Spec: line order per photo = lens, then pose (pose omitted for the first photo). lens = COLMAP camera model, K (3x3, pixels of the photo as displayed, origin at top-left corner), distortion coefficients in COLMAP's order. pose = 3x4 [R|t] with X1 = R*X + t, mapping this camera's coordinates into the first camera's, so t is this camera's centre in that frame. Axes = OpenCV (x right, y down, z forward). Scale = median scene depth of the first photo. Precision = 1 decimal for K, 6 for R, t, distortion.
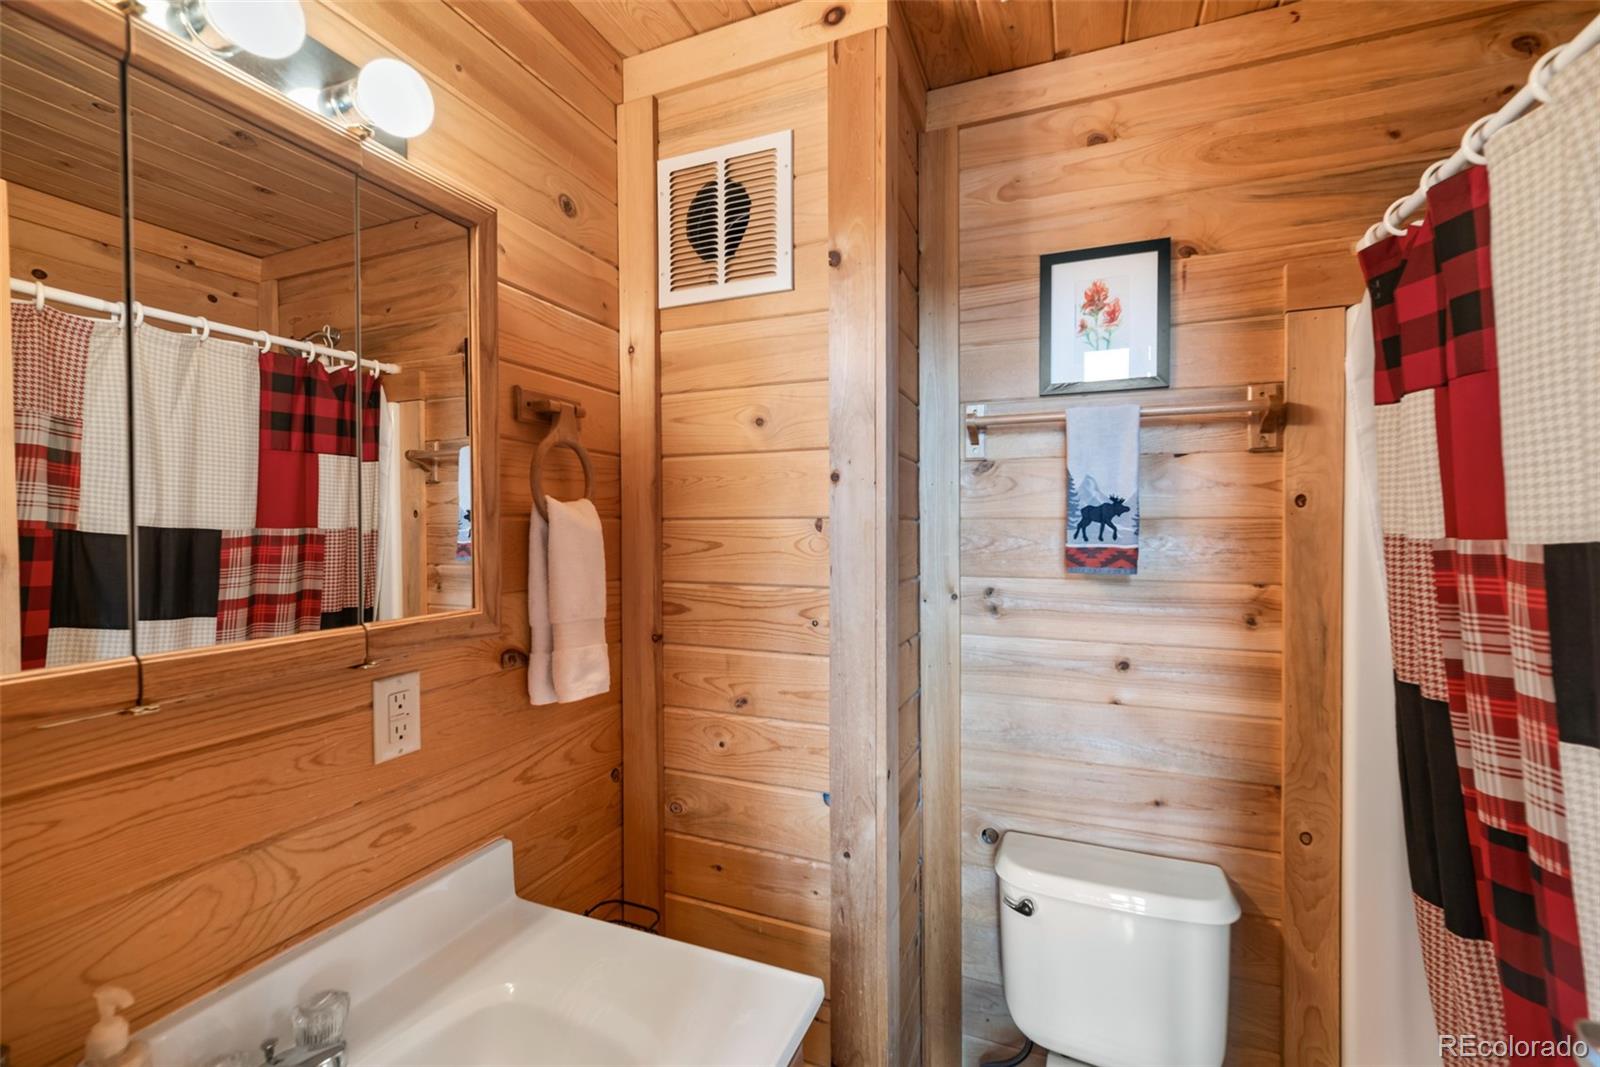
lens RADIAL K [[699.9, 0, 793.4], [0, 699.9, 531.2], [0, 0, 1]] dist [0.009235, 0.000567]
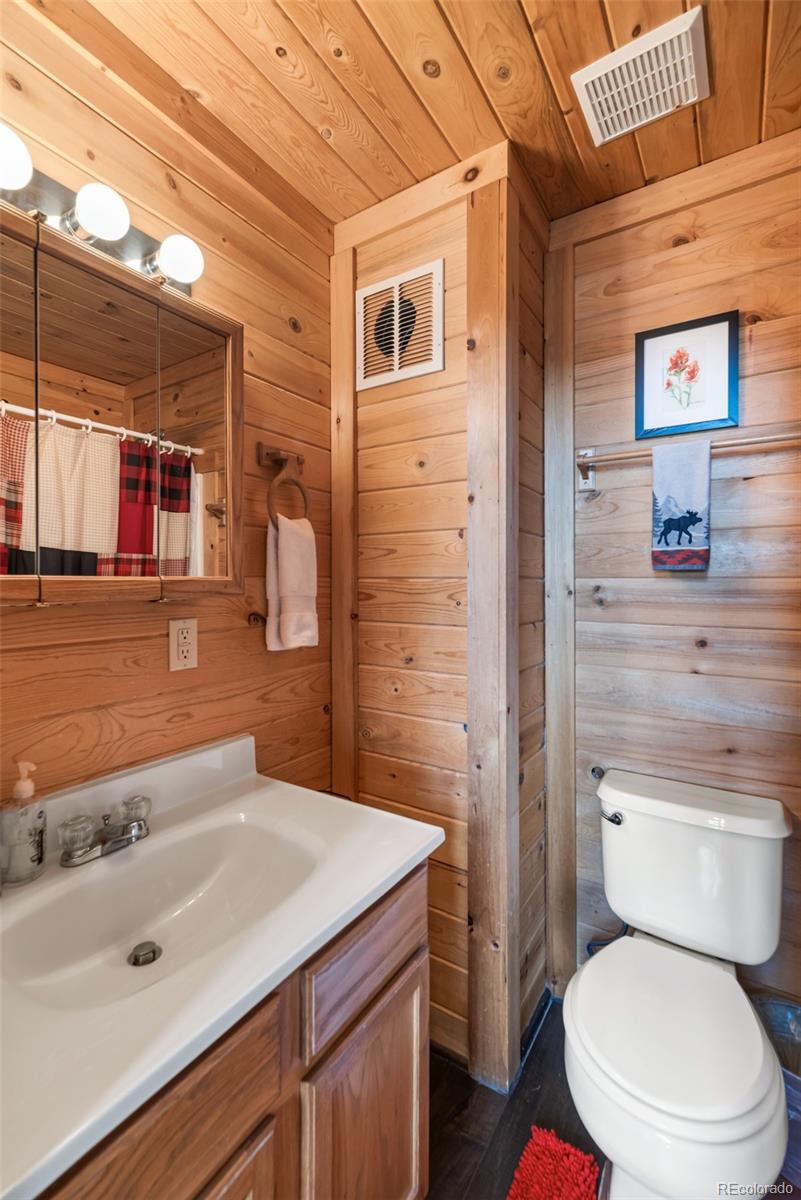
lens RADIAL K [[524.9, 0, 389.3], [0, 524.9, 574.6], [0, 0, 1]] dist [0.009235, 0.000567]
pose [[0.982313, 0.004037, -0.187201, 0.089779], [-0.005590, 0.999954, -0.007769, 0.079726], [0.187161, 0.008678, 0.982291, -0.068931]]
